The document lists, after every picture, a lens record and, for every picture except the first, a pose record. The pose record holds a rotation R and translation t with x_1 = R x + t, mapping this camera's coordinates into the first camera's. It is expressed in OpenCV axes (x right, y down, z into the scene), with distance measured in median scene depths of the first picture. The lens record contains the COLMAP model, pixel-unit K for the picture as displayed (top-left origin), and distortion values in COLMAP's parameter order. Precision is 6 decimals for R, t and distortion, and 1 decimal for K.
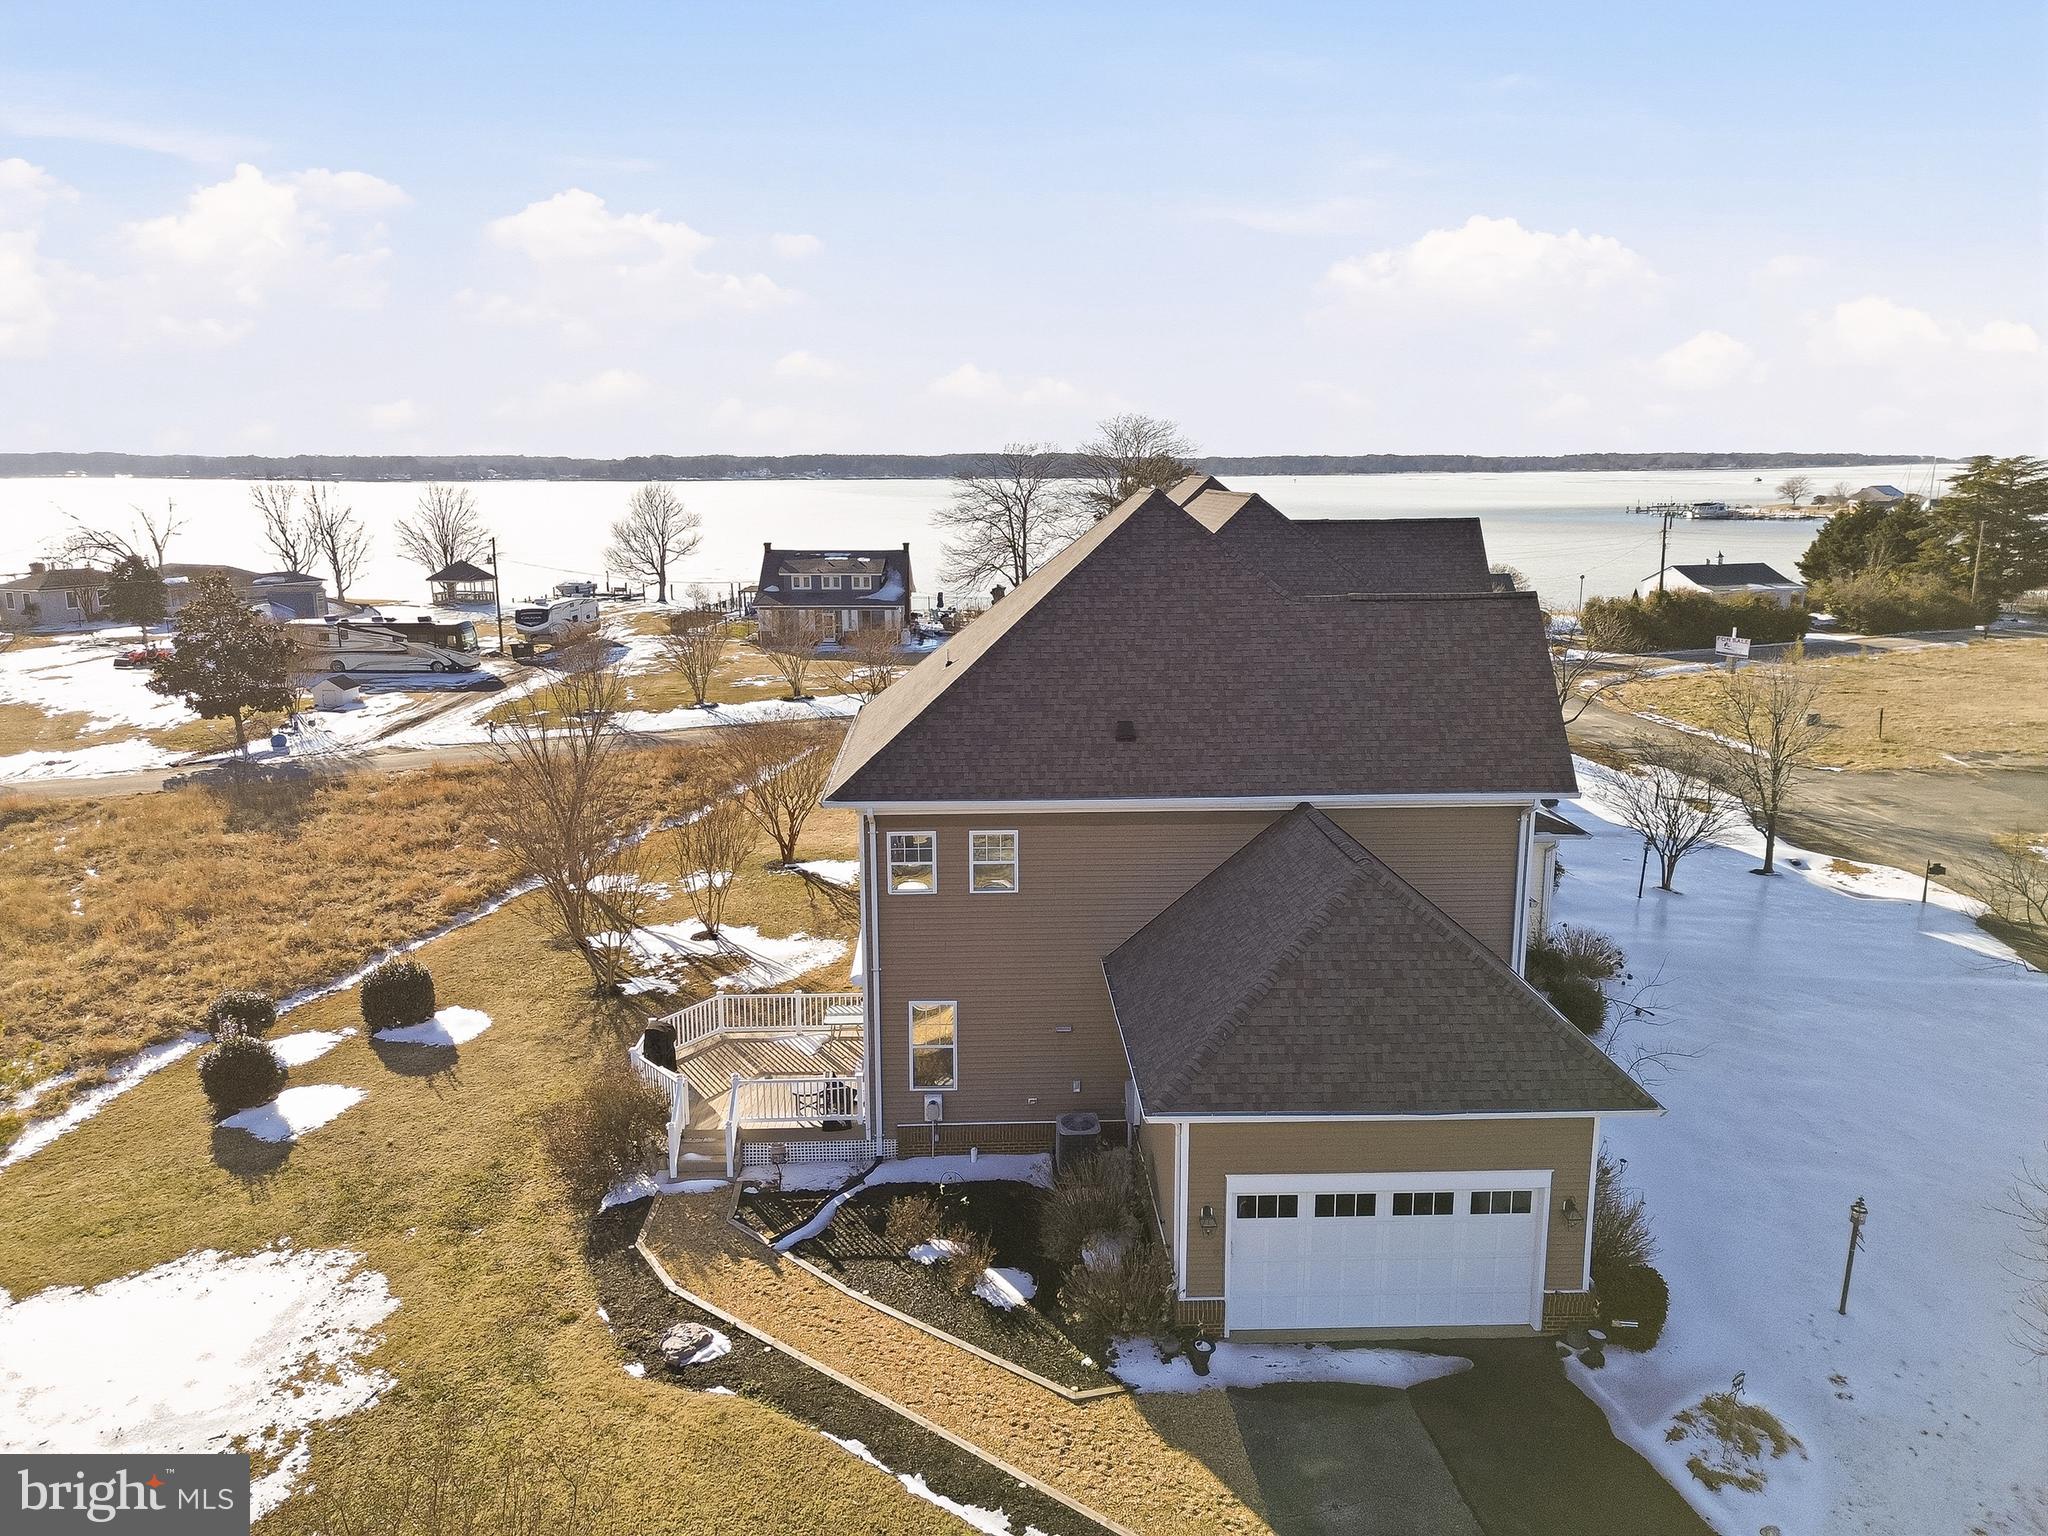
lens RADIAL K [[1439.6, 0, 1024.0], [0, 1439.6, 768.0], [0, 0, 1]] dist [0.077834, -0.075329]
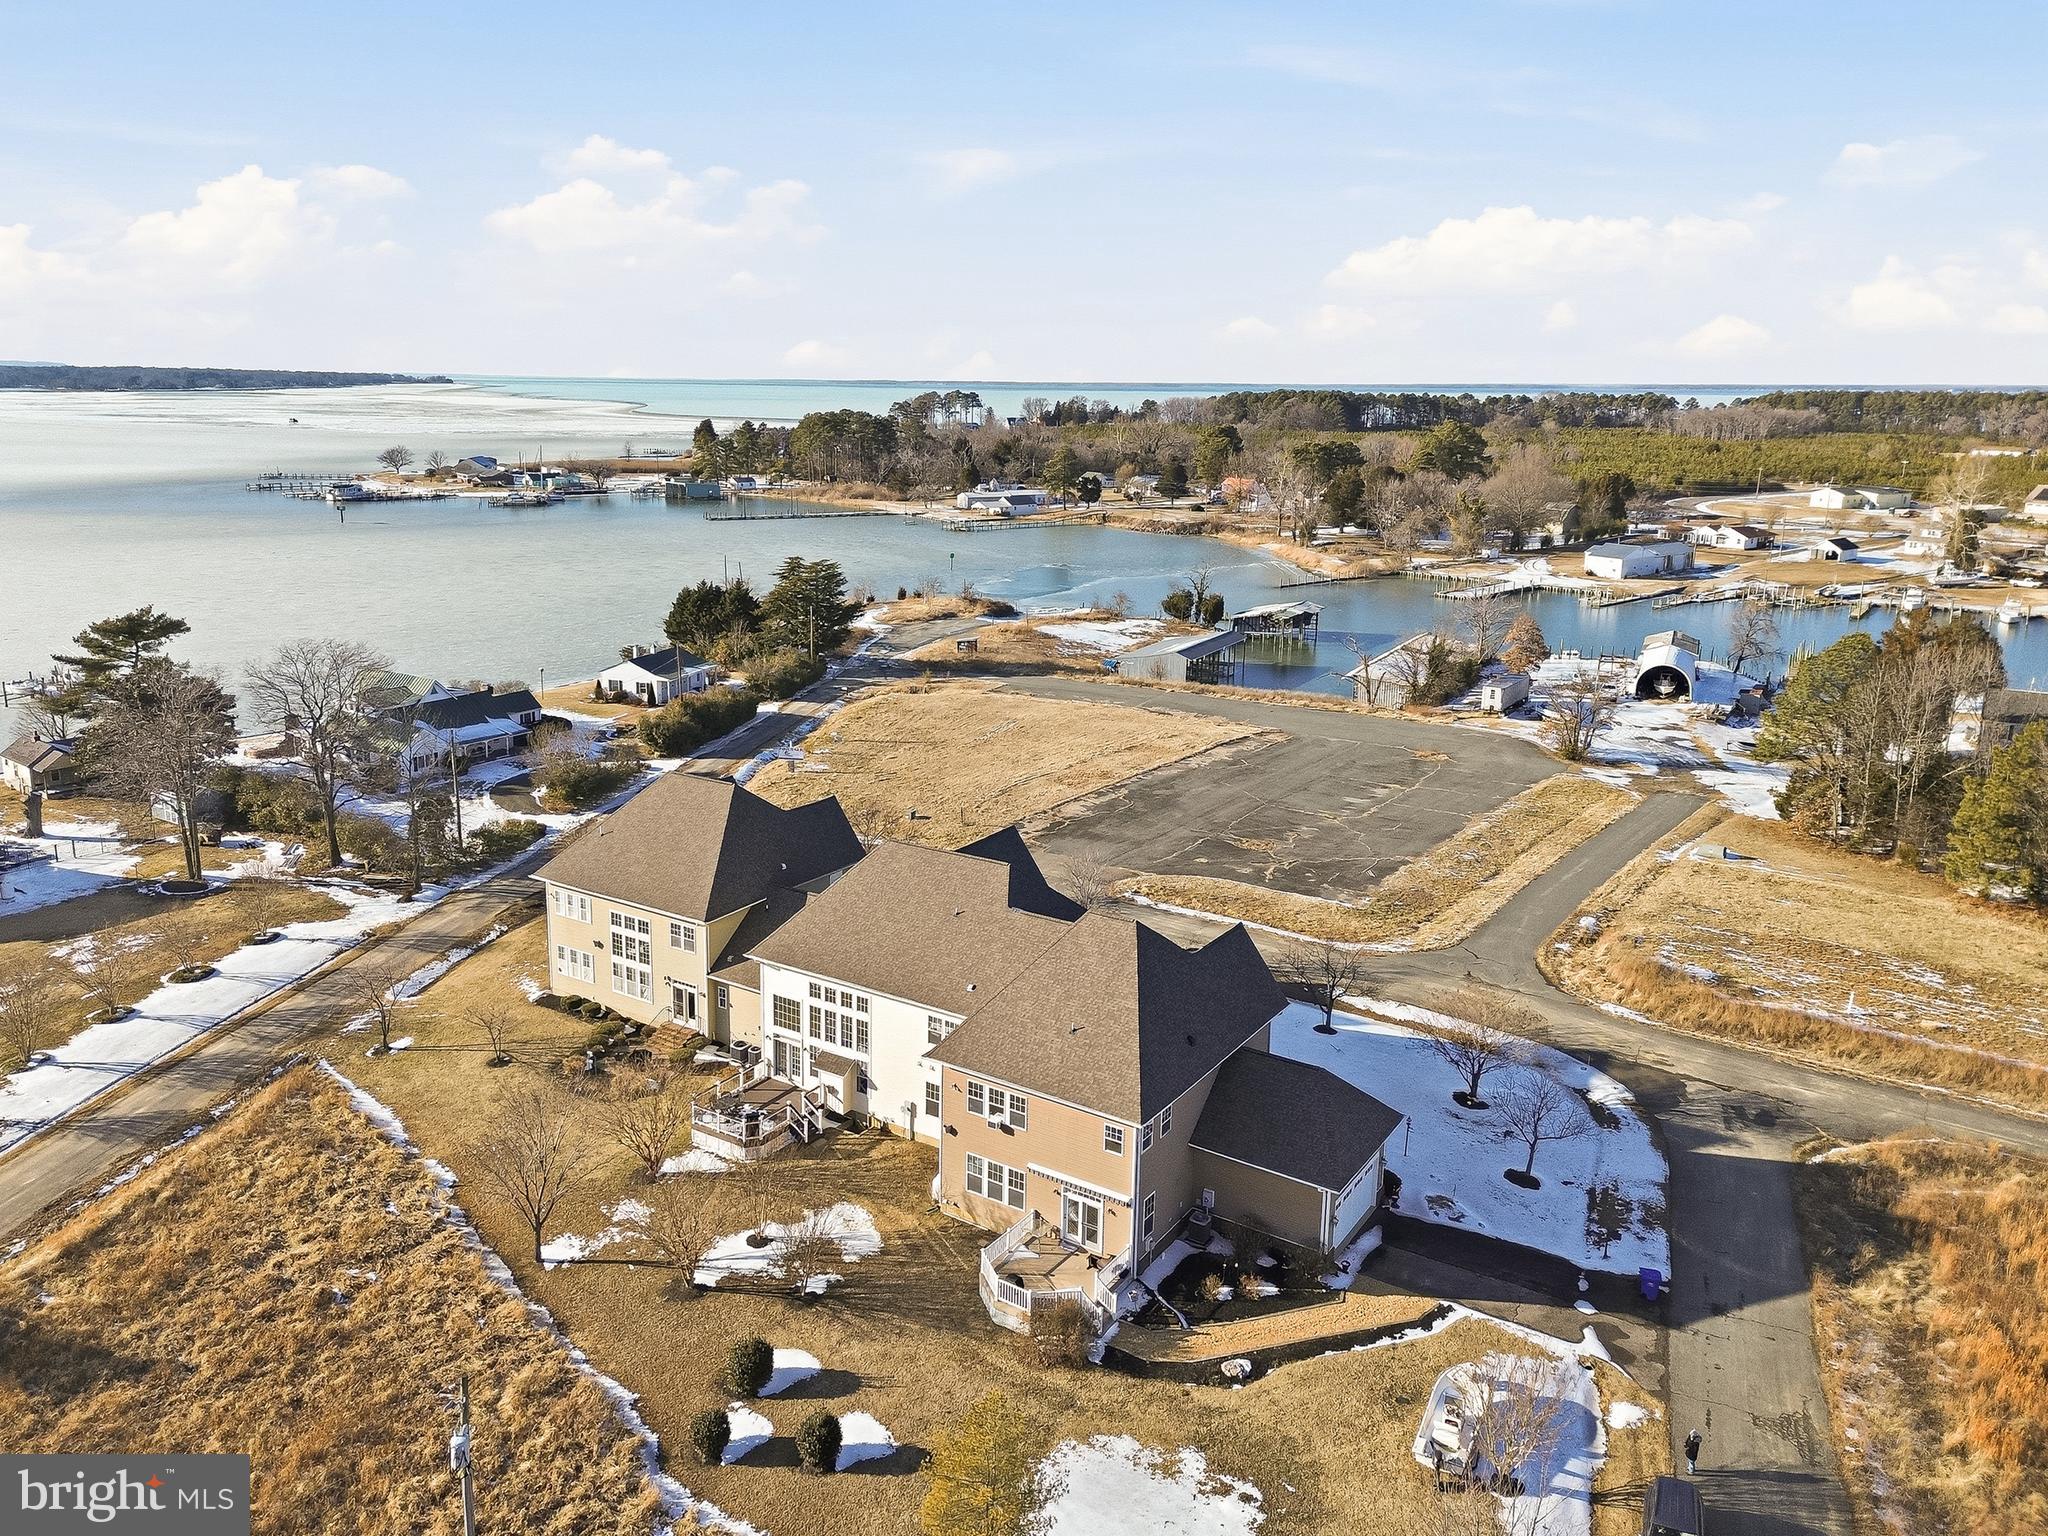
lens RADIAL K [[1462.1, 0, 1067.5], [0, 1462.1, 751.3], [0, 0, 1]] dist [0.080846, -0.080570]
pose [[0.571311, -0.192431, 0.797856, -1.742084], [0.156454, 0.979834, 0.124291, -0.769031], [-0.805684, 0.053819, 0.589896, -0.212435]]
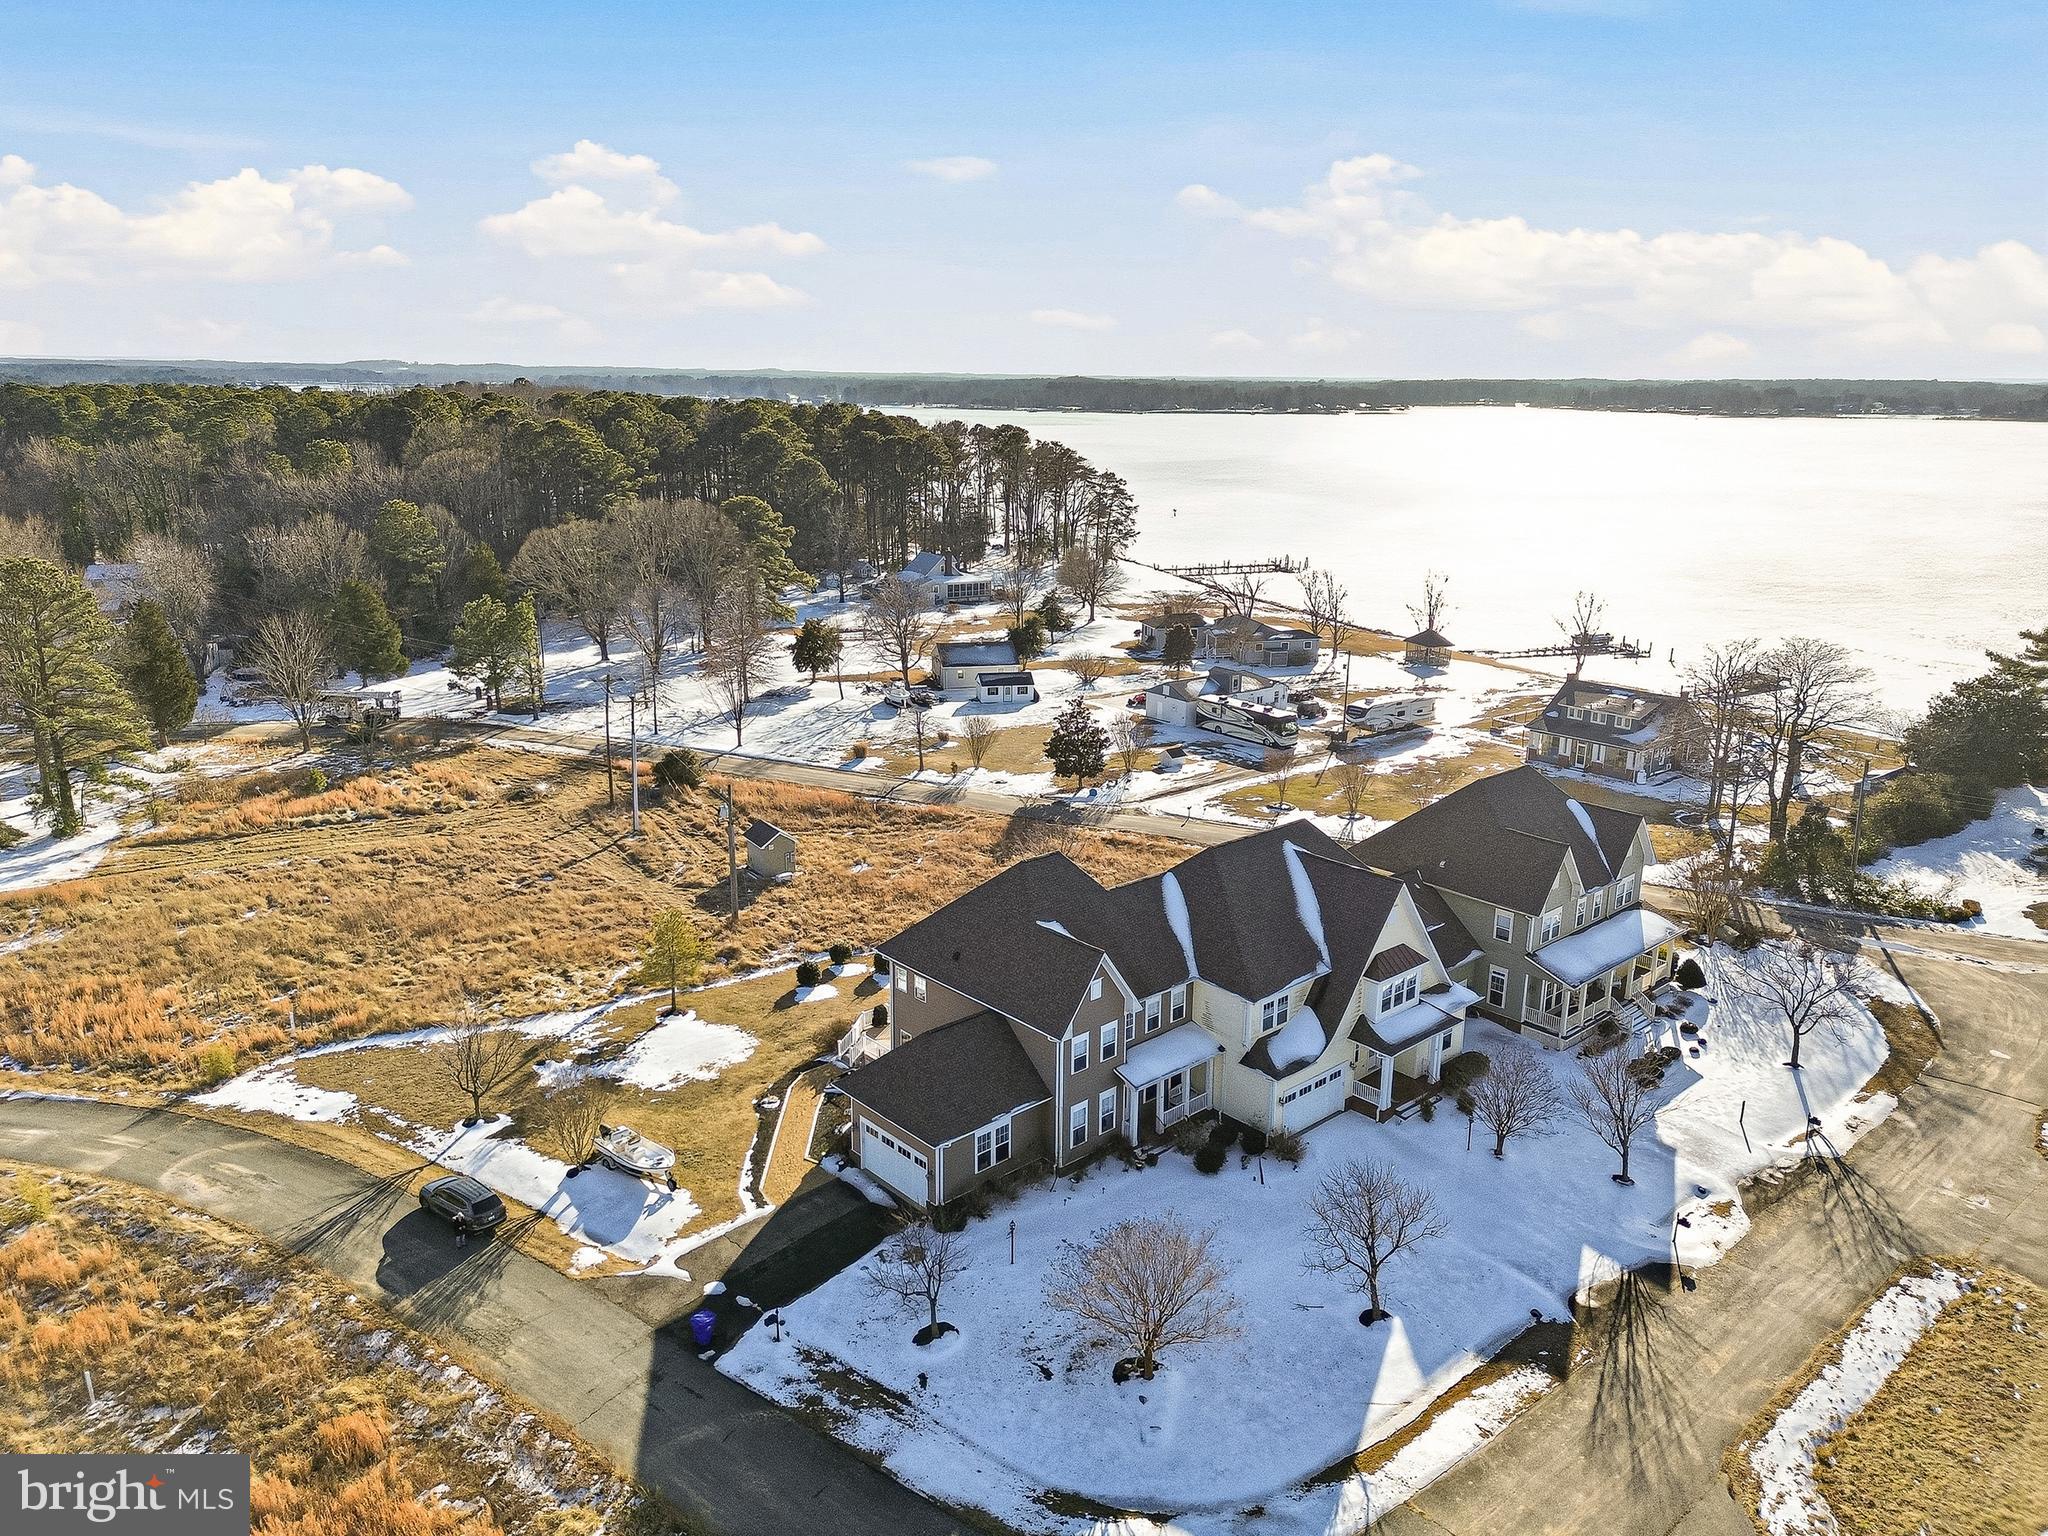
lens RADIAL K [[1439.6, 0, 1024.0], [0, 1439.6, 768.0], [0, 0, 1]] dist [0.077834, -0.075329]
pose [[0.638808, 0.208044, -0.740704, 1.943342], [-0.167547, 0.977257, 0.129987, -0.694902], [0.750901, 0.041066, 0.659137, -0.600563]]
